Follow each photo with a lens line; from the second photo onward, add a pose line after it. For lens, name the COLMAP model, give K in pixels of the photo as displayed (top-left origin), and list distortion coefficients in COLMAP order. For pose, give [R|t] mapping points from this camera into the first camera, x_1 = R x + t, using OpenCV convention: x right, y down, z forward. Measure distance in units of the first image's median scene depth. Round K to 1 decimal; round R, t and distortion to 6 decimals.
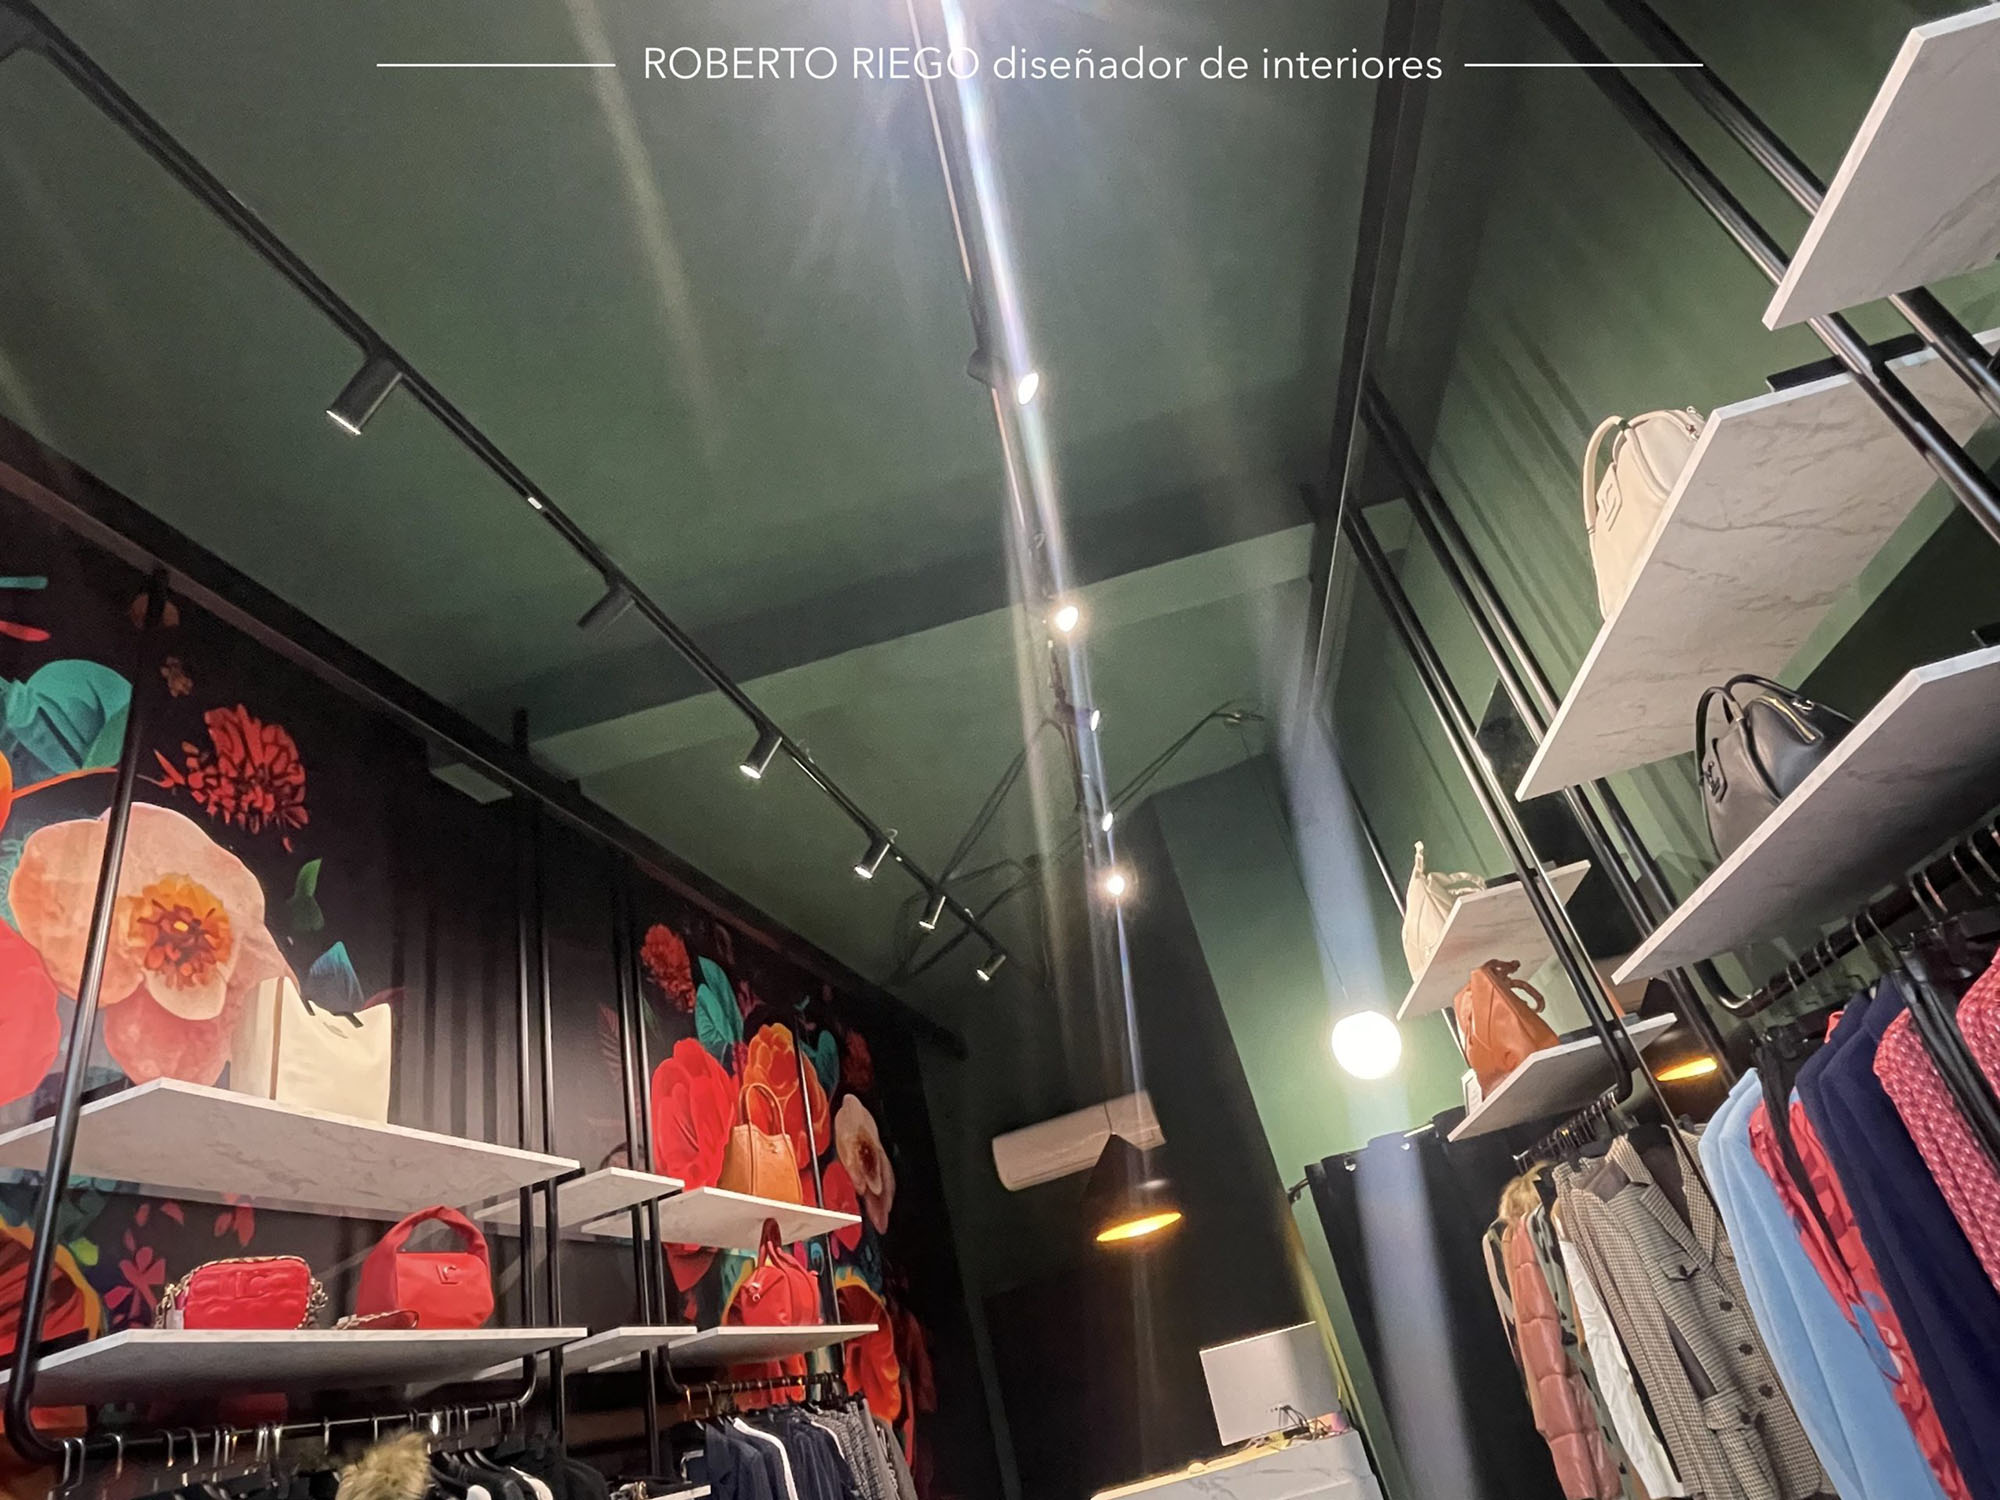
lens RADIAL K [[1148.9, 0, 1008.6], [0, 1148.9, 751.7], [0, 0, 1]] dist [-0.001419, -0.002208]
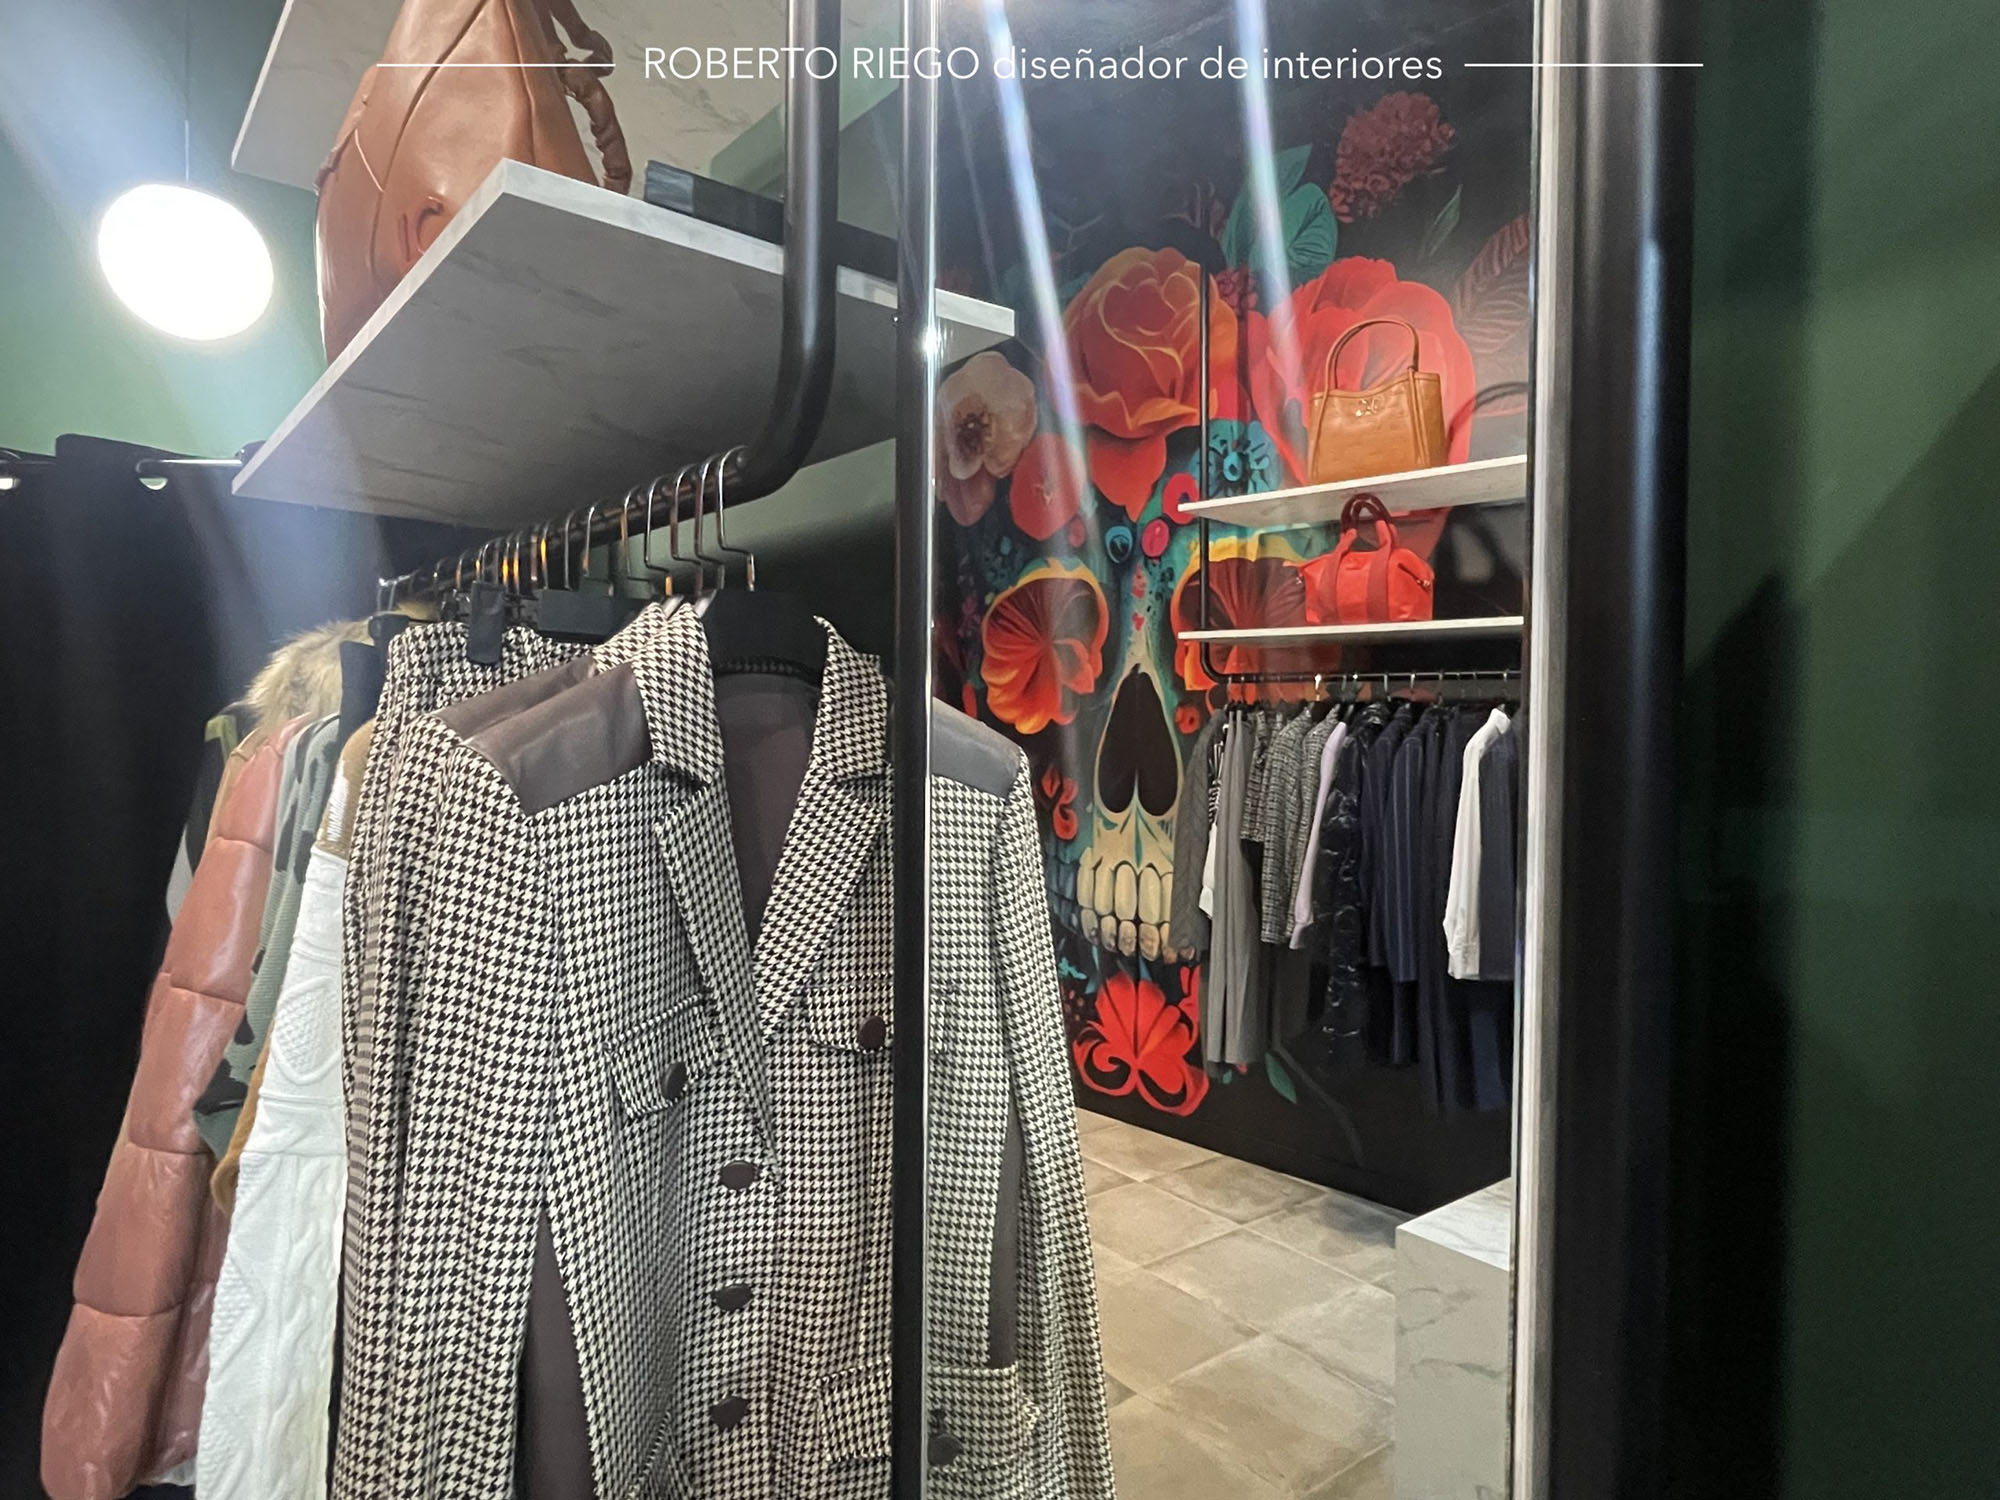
lens RADIAL K [[1148.4, 0, 1006.2], [0, 1148.4, 750.8], [0, 0, 1]] dist [-0.005134, 0.001521]
pose [[0.635124, 0.226354, 0.738500, 0.344807], [-0.527350, 0.825662, 0.200461, 0.238801], [-0.564376, -0.516765, 0.643765, 0.676669]]
